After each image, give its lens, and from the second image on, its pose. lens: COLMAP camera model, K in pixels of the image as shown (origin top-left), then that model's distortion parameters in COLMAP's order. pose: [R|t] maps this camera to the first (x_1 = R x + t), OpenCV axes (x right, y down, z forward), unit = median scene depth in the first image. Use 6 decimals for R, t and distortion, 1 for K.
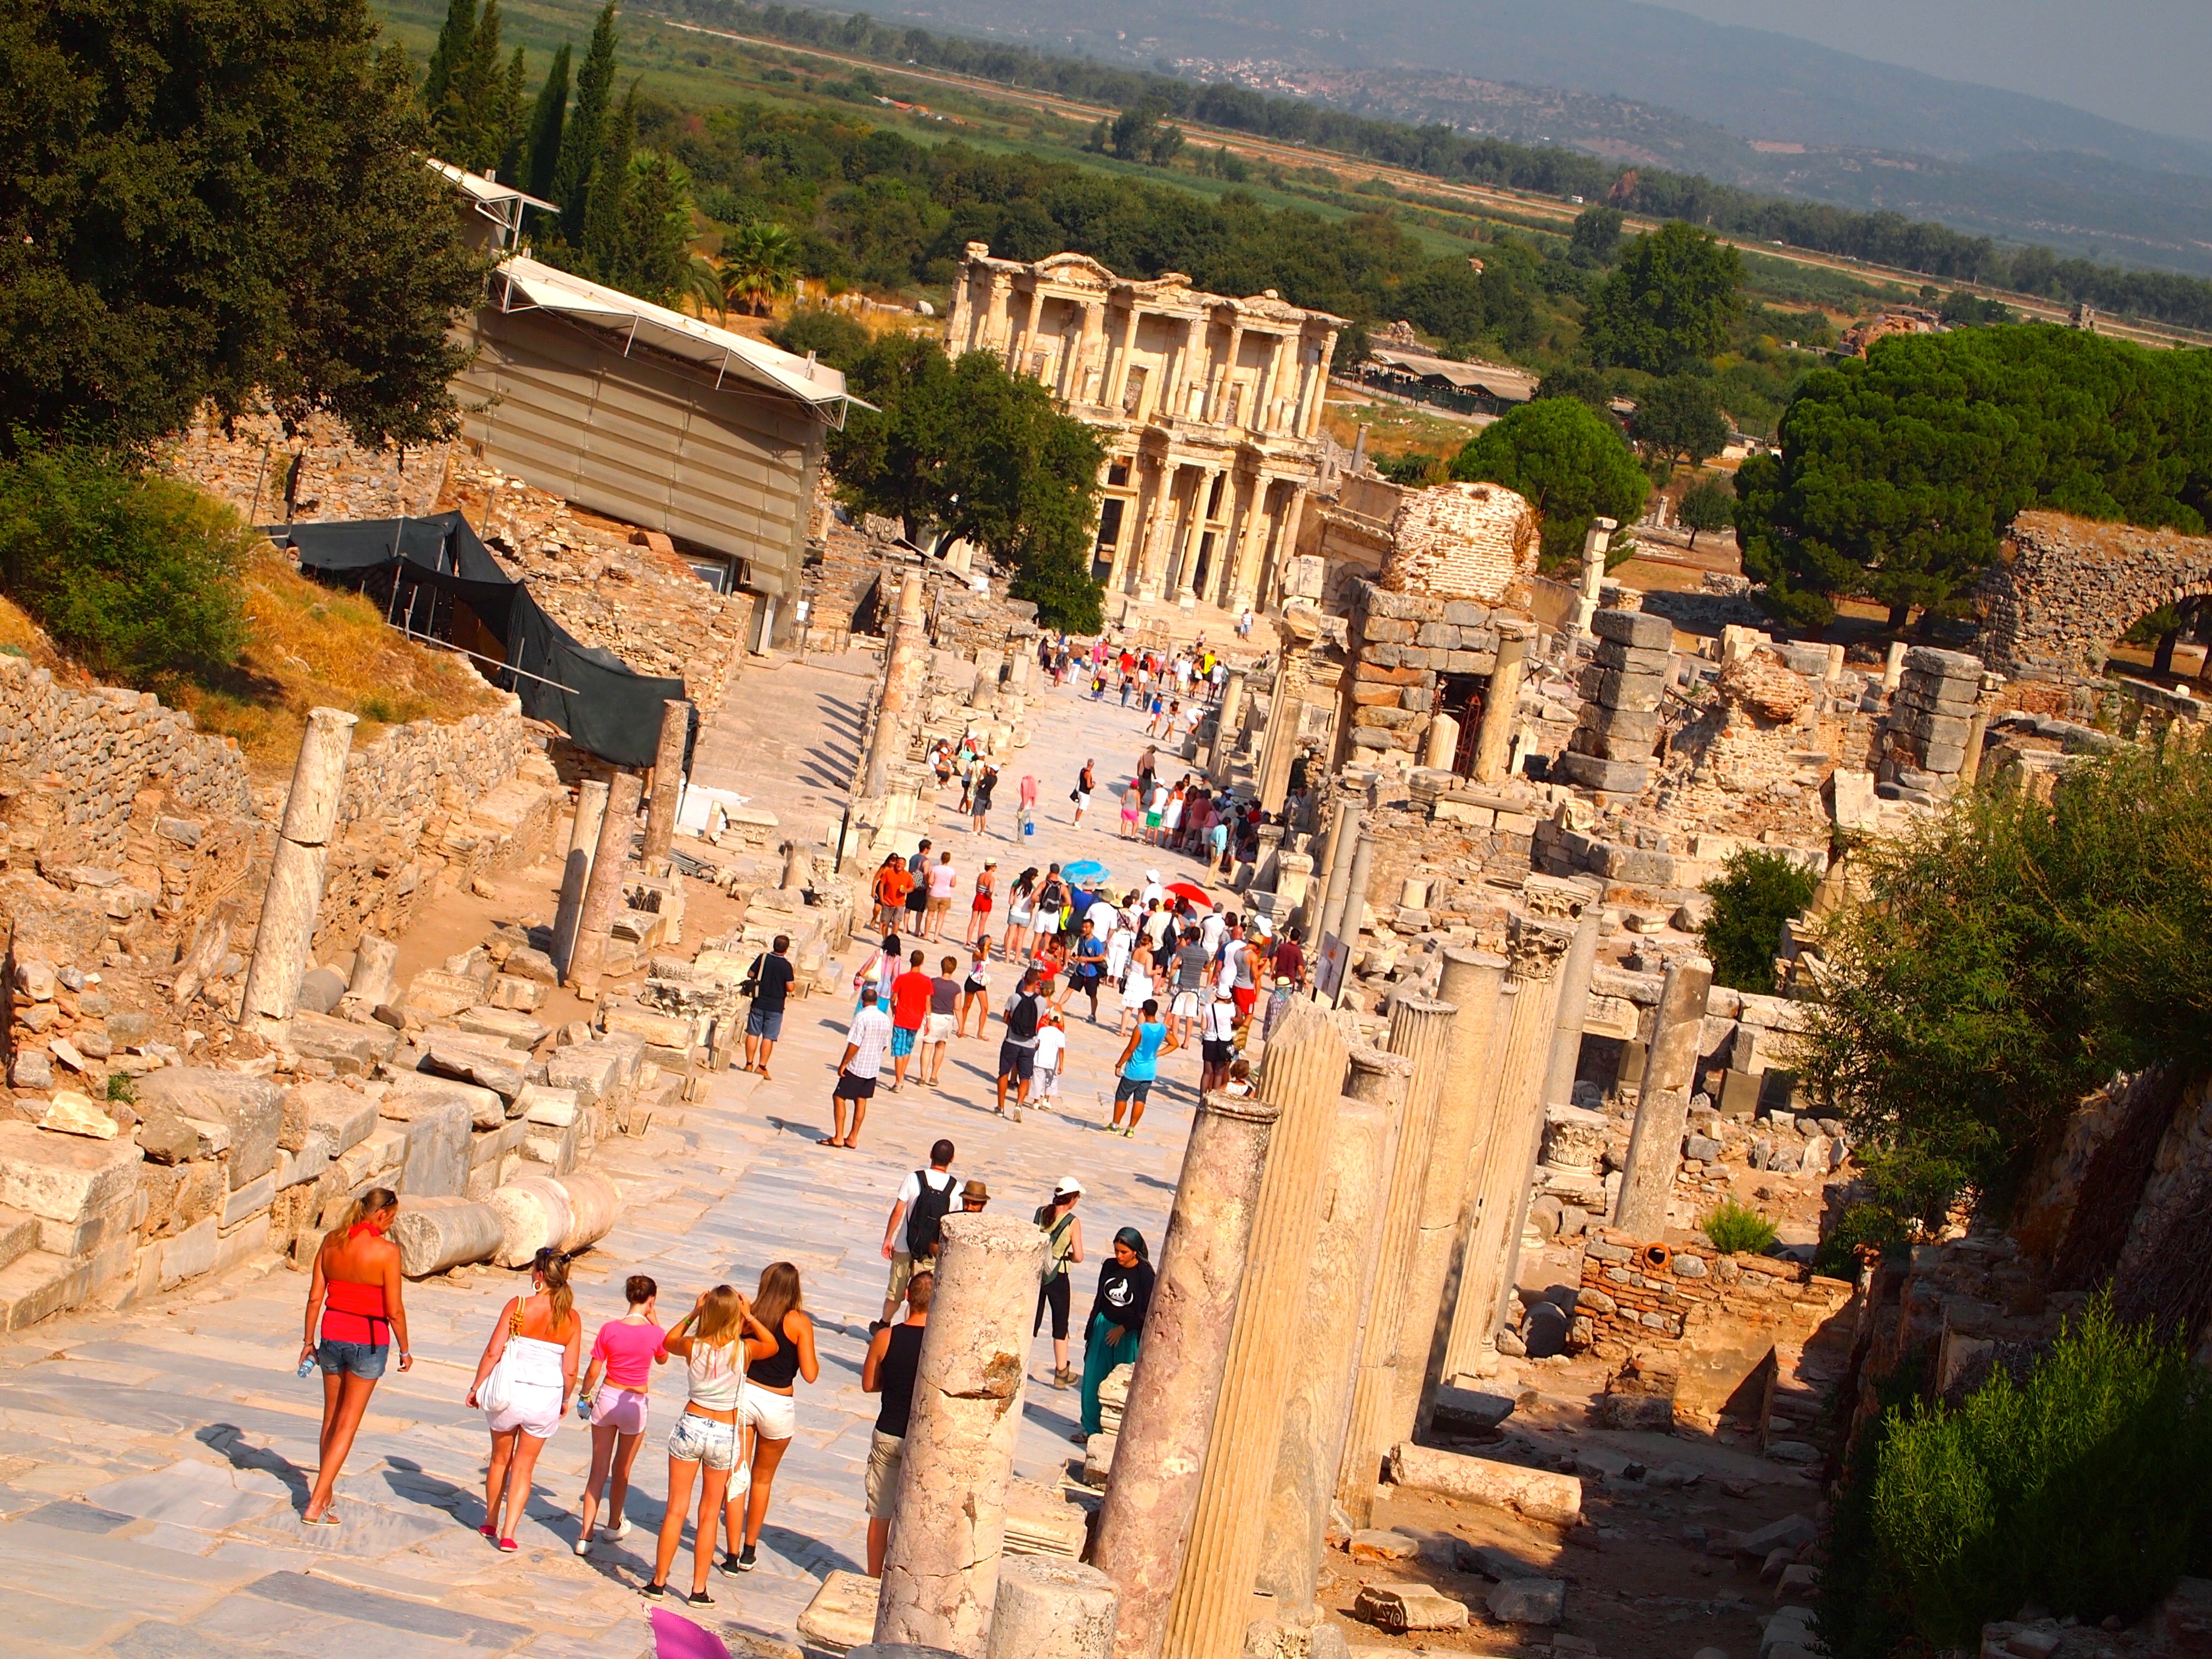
lens RADIAL K [[5191.6, 0, 1106.0], [0, 5191.6, 829.5], [0, 0, 1]] dist [0.022064, -0.049571]
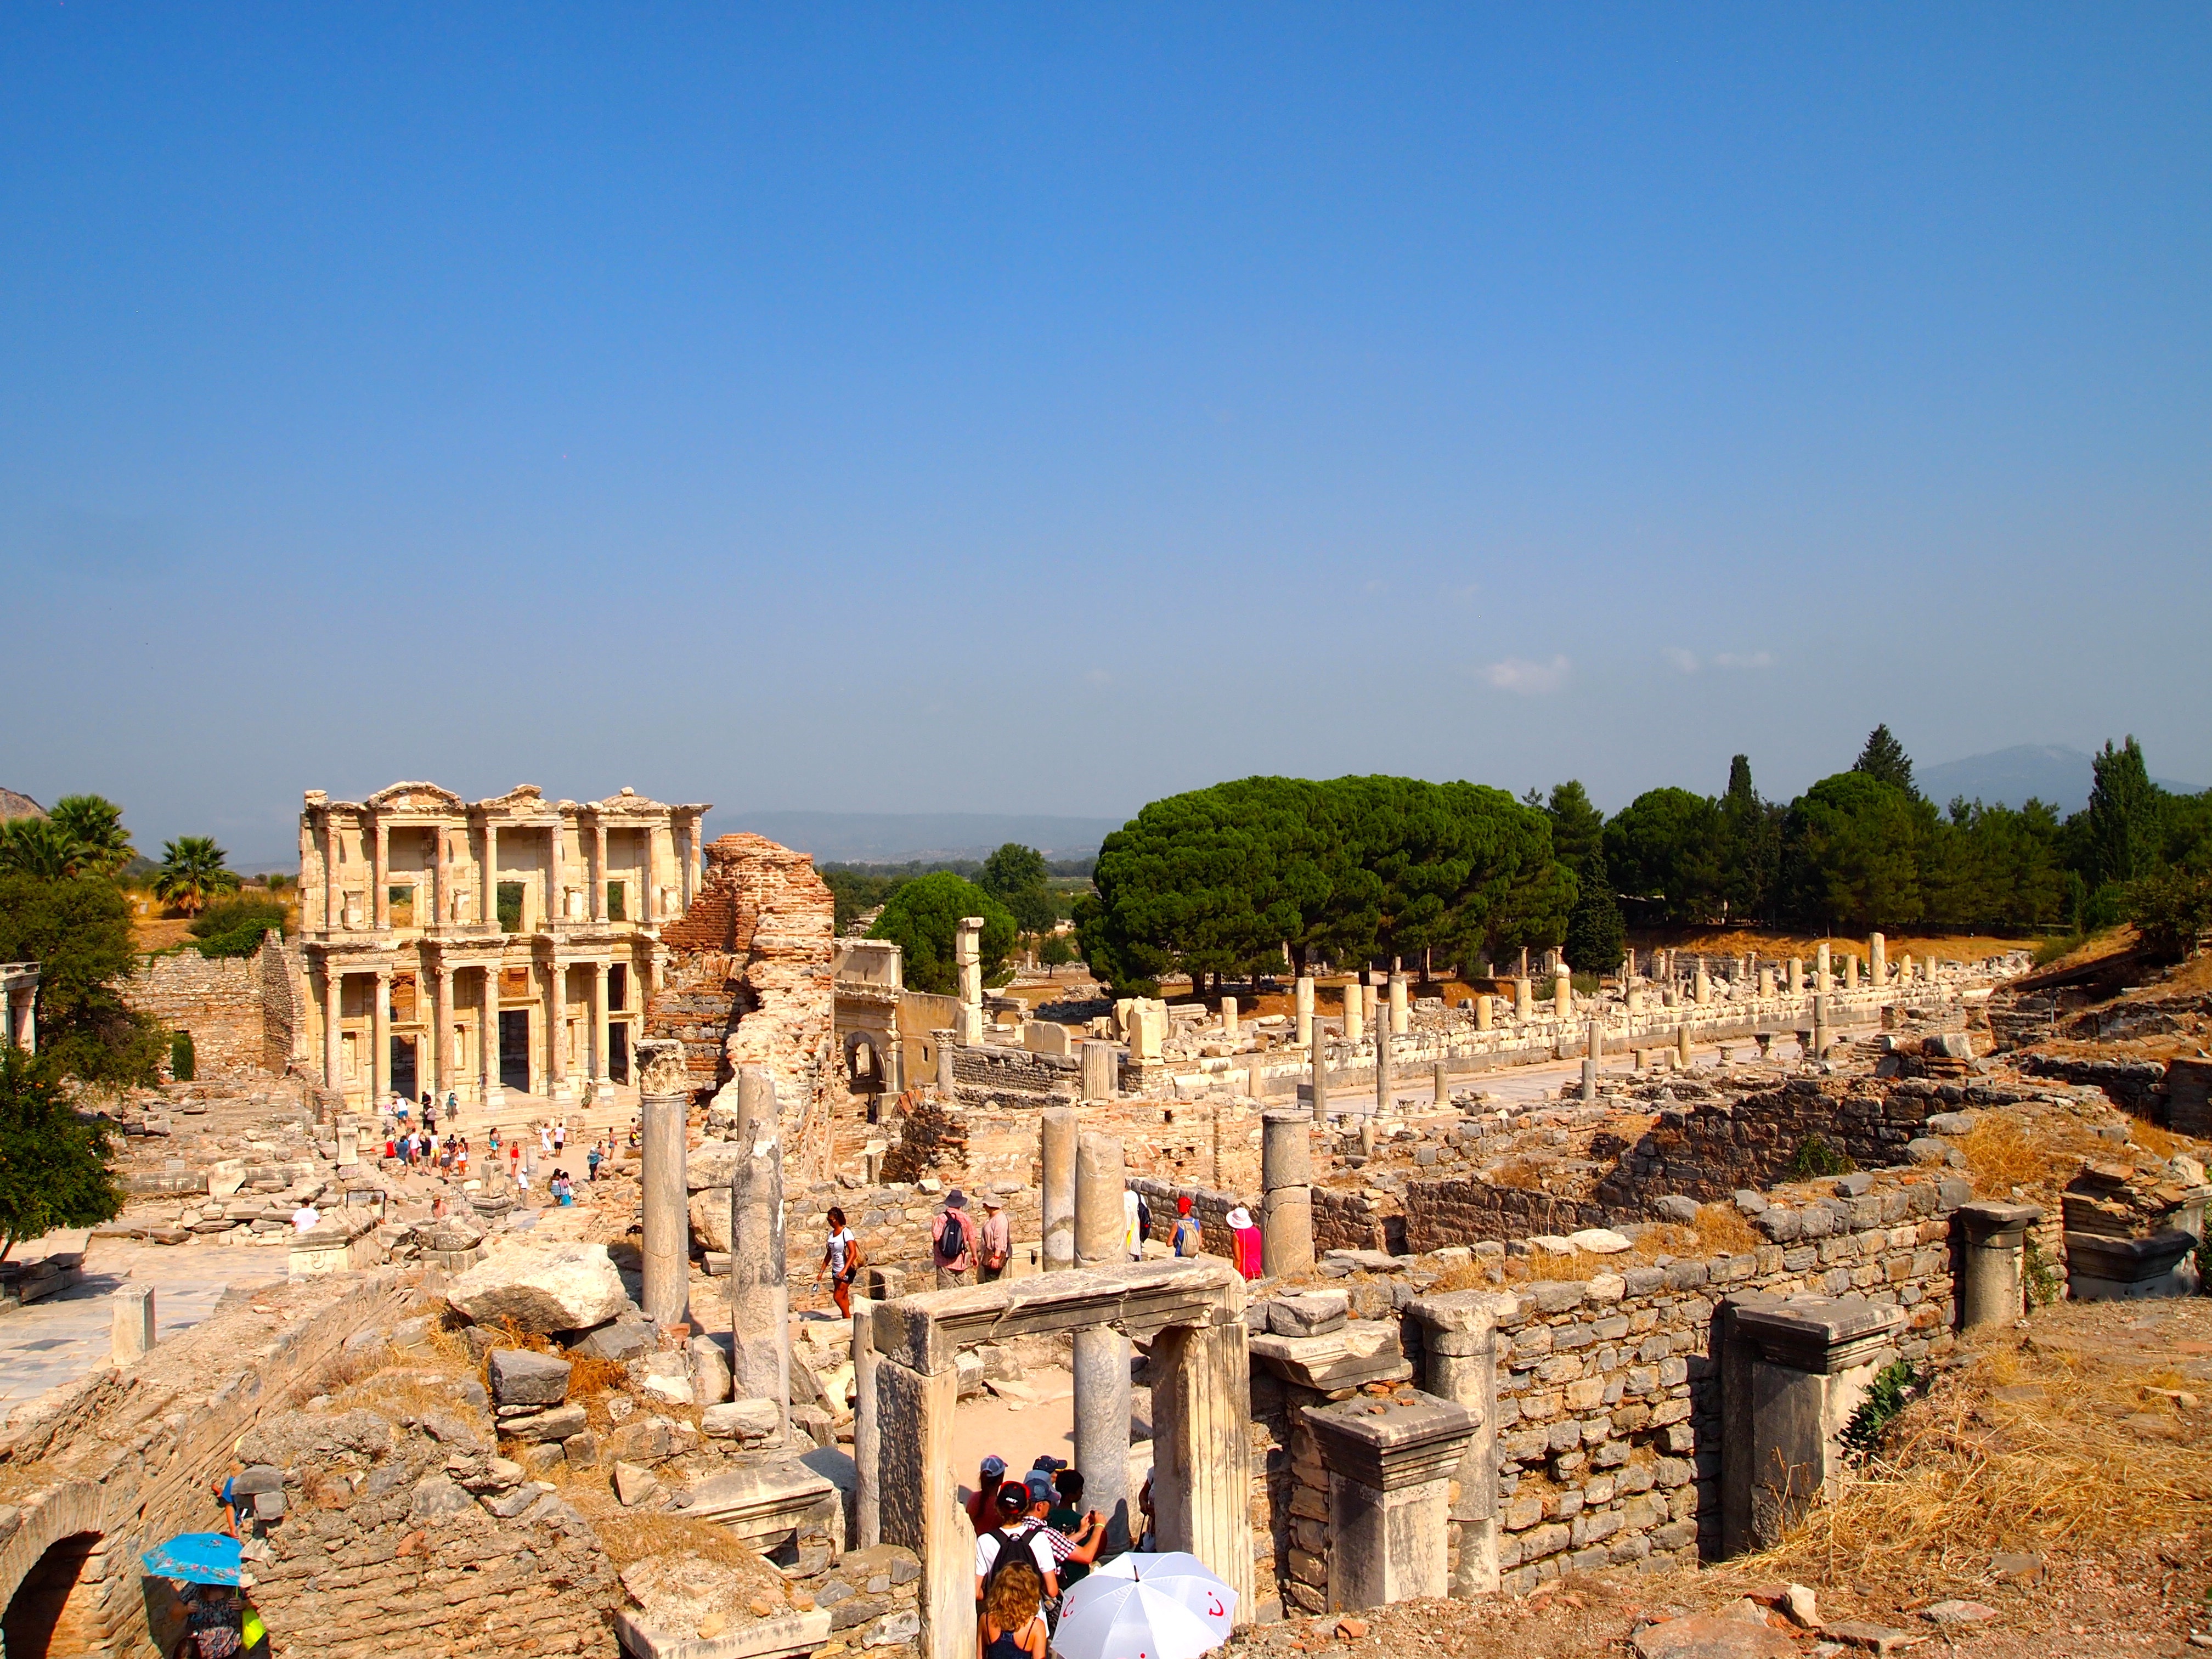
lens RADIAL K [[1988.2, 0, 1106.0], [0, 1988.2, 829.5], [0, 0, 1]] dist [-0.009709, -0.001903]
pose [[0.967441, -0.196962, 0.158945, 0.060262], [0.218266, 0.967195, -0.129976, -0.020902], [-0.128131, 0.160437, 0.978694, 0.587770]]
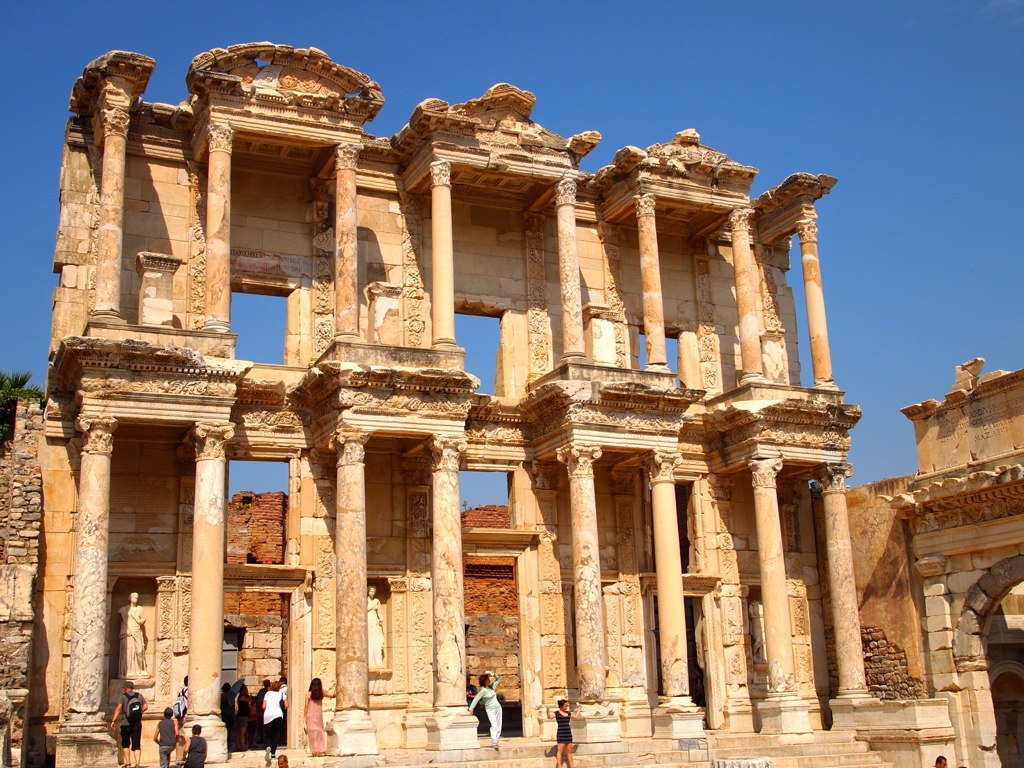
lens RADIAL K [[1214.7, 0, 512.0], [0, 1214.7, 384.0], [0, 0, 1]] dist [-0.025924, -0.009969]
pose [[0.972236, -0.232649, -0.025129, 0.010271], [0.203630, 0.894062, -0.398983, -0.030932], [0.115290, 0.382788, 0.916614, 0.885768]]
